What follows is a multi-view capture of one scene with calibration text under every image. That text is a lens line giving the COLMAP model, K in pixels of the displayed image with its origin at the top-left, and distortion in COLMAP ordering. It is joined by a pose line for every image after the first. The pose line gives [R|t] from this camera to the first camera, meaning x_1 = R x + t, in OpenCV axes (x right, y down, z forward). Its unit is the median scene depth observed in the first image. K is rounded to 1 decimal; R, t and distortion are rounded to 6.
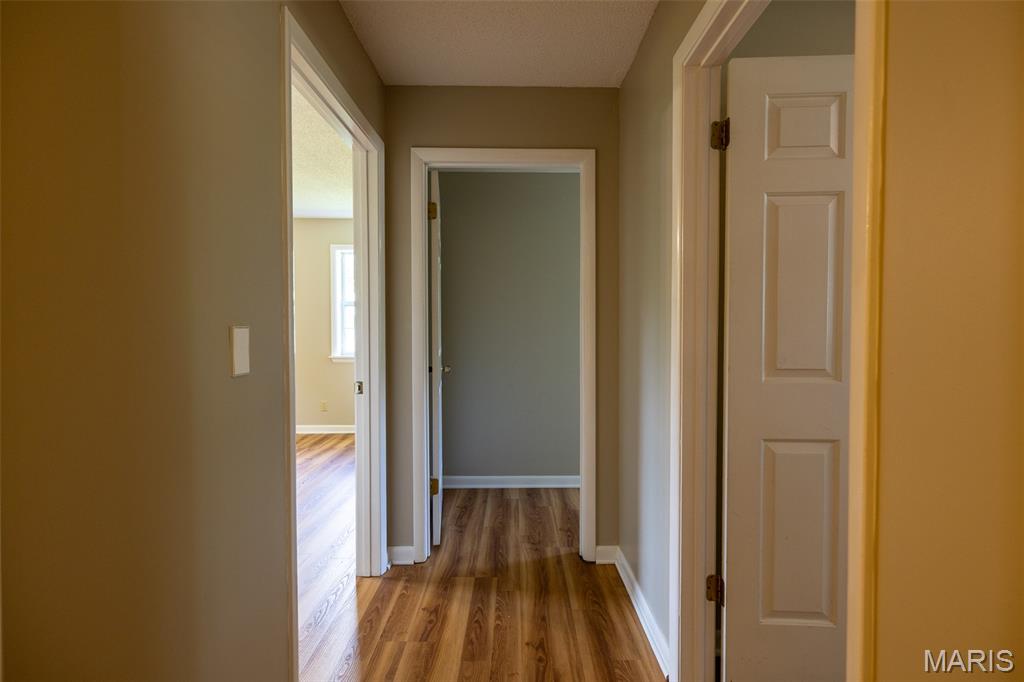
lens RADIAL K [[434.3, 0, 512.5], [0, 434.3, 340.2], [0, 0, 1]] dist [0.001662, -0.000004]
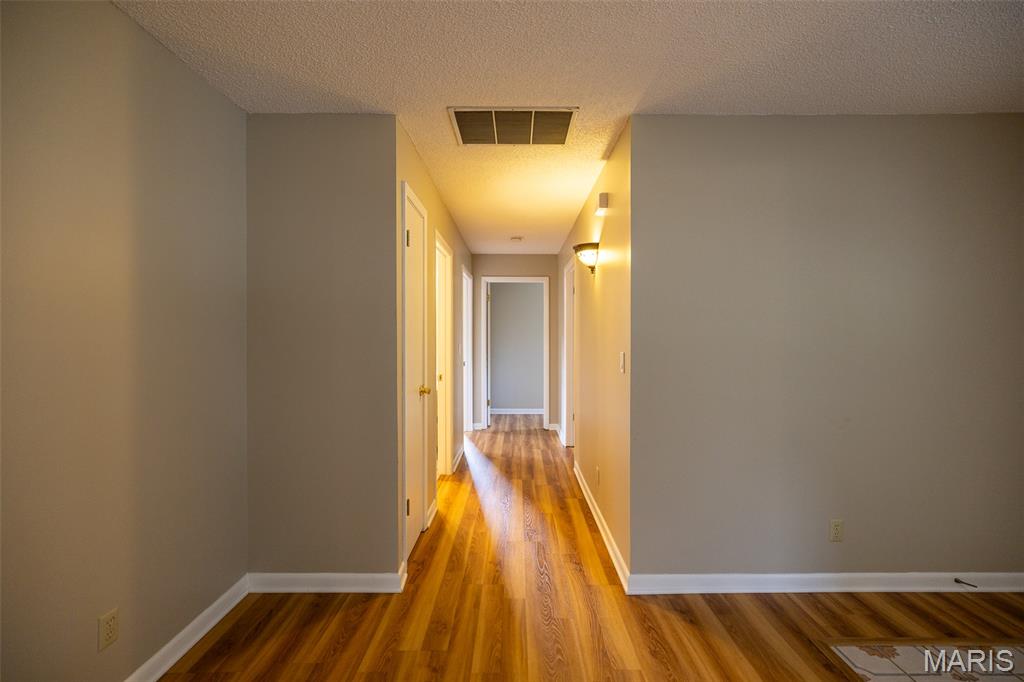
lens RADIAL K [[434.3, 0, 512.5], [0, 434.3, 340.2], [0, 0, 1]] dist [0.001662, -0.000004]
pose [[0.999989, 0.000205, -0.004739, -0.021279], [-0.000297, 0.999810, -0.019478, 0.008536], [0.004734, 0.019479, 0.999799, -1.654314]]
